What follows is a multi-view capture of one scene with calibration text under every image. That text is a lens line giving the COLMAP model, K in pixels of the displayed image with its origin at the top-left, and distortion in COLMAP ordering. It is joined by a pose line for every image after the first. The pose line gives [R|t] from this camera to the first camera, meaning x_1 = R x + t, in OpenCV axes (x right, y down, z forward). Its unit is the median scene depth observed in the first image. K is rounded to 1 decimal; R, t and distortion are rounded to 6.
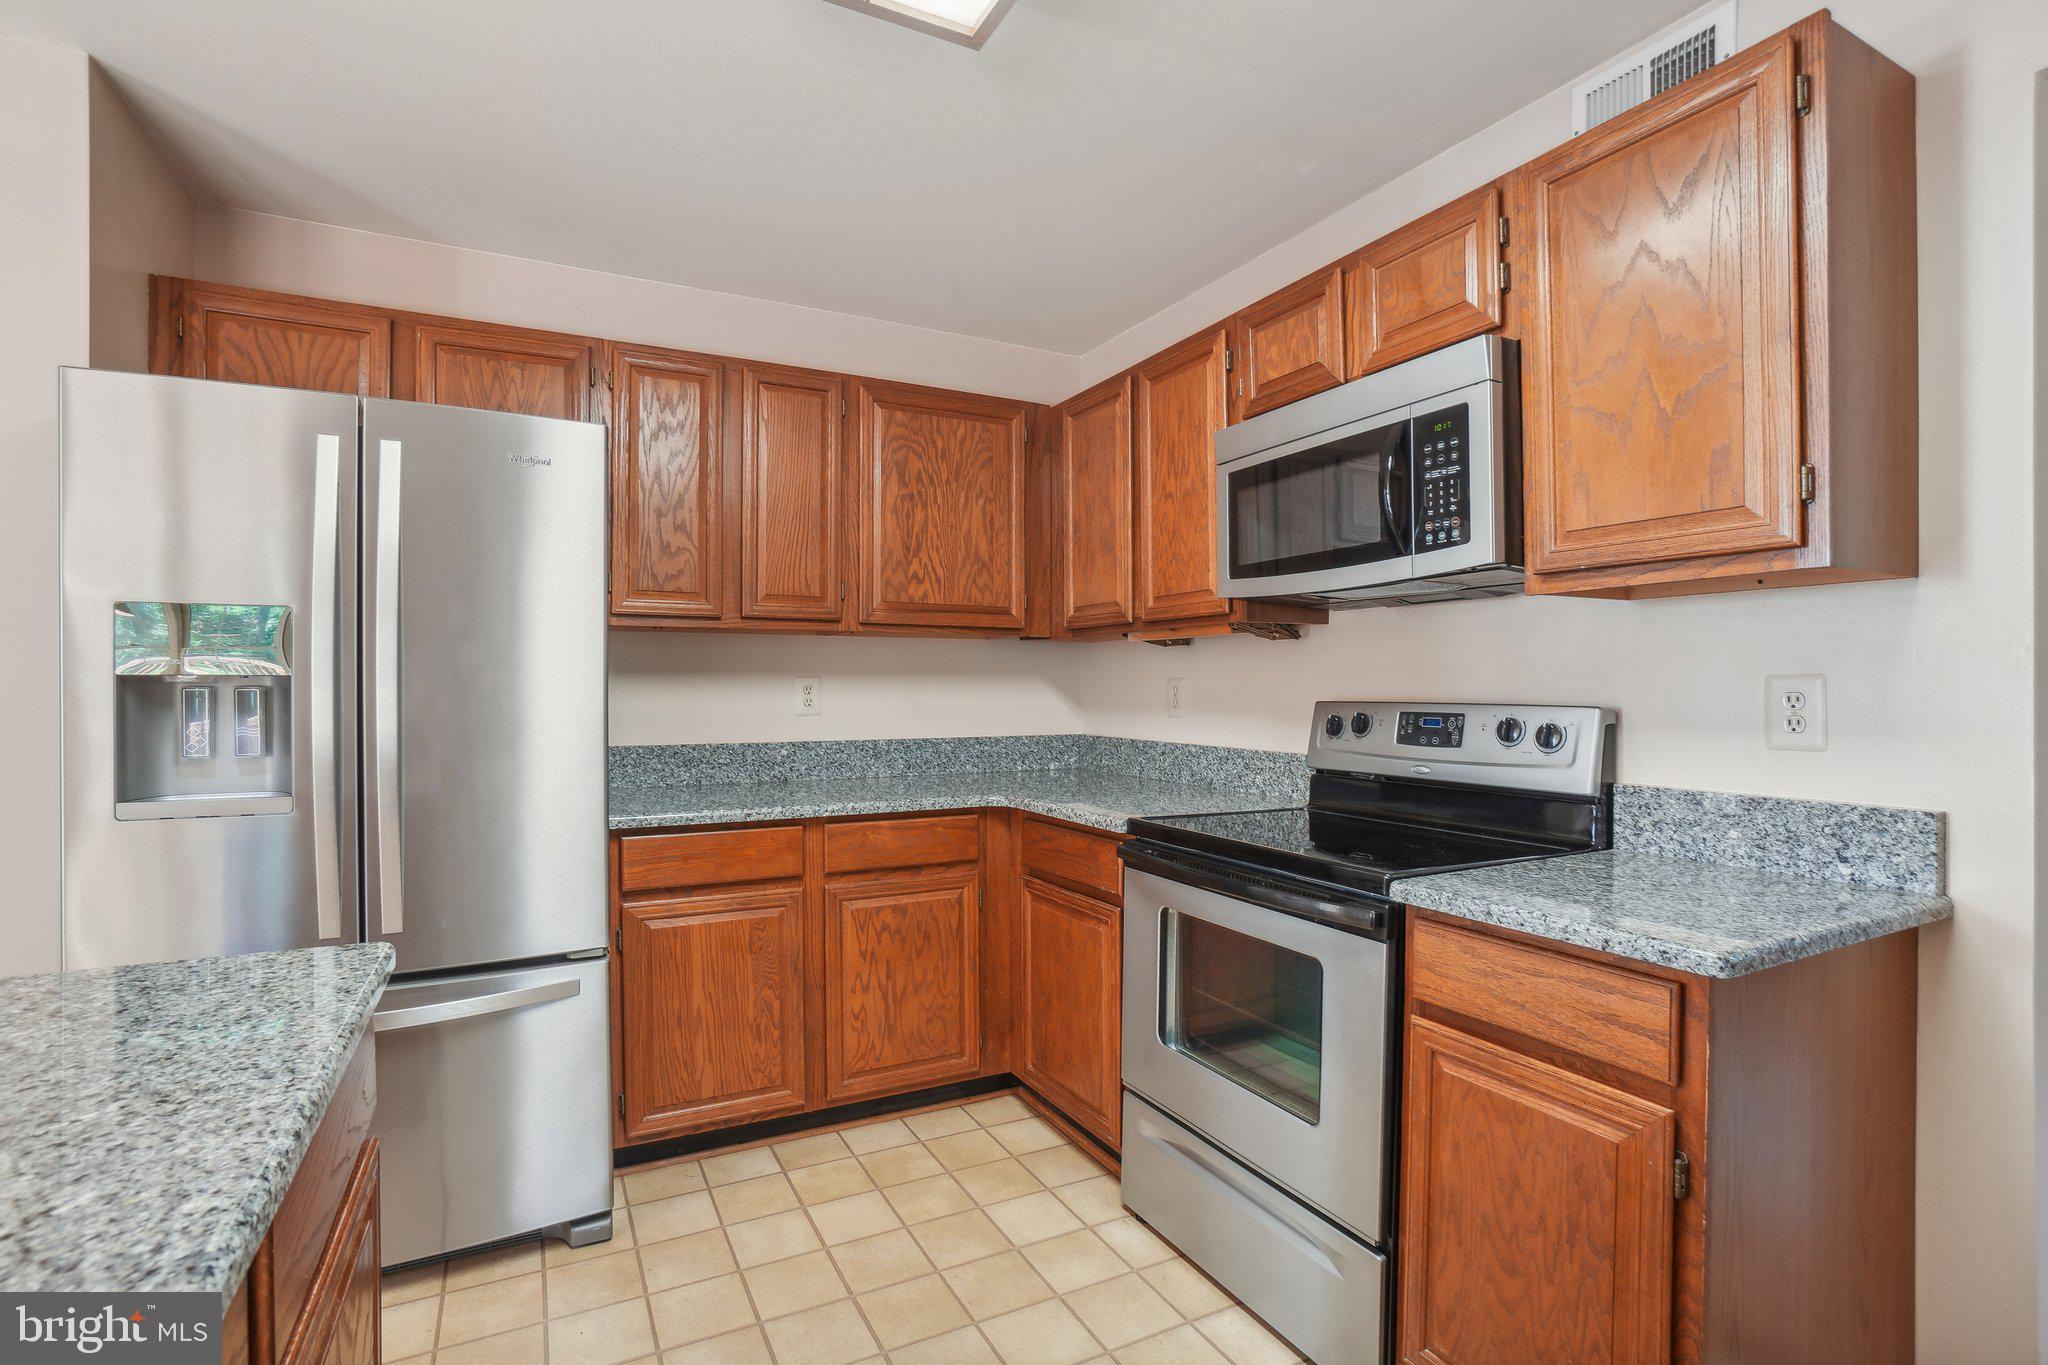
lens RADIAL K [[978.6, 0, 1024.0], [0, 978.6, 682.5], [0, 0, 1]] dist [-0.032988, 0.000227]
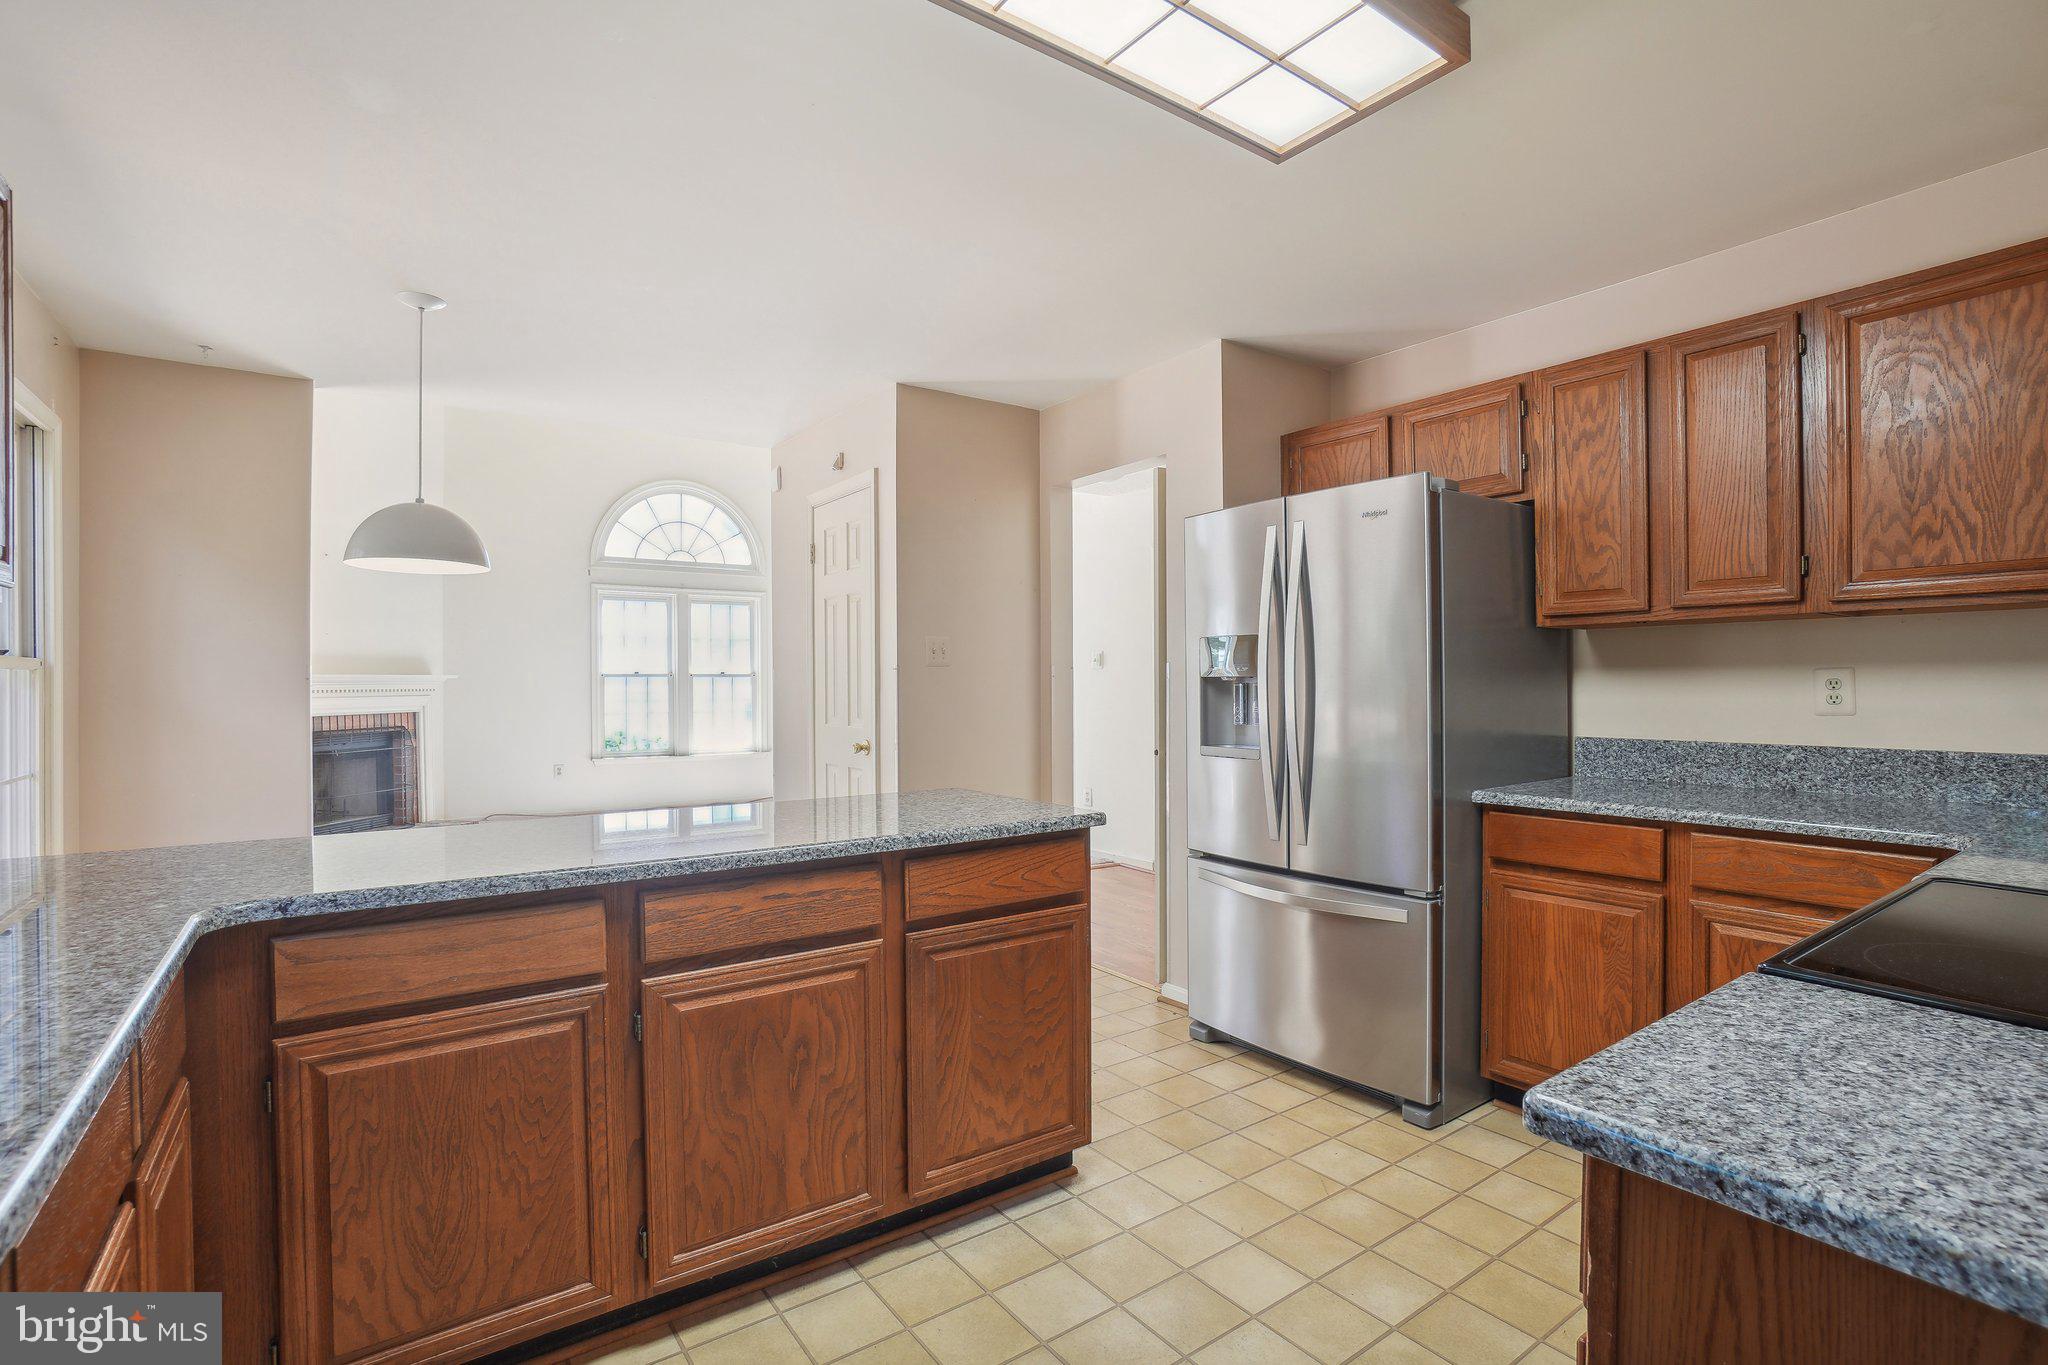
lens RADIAL K [[978.6, 0, 1024.0], [0, 978.6, 682.5], [0, 0, 1]] dist [-0.032988, 0.000227]
pose [[0.128433, -0.004472, -0.991708, 0.637168], [0.007326, 0.999967, -0.003561, 0.004950], [0.991691, -0.006808, 0.128461, 0.285116]]
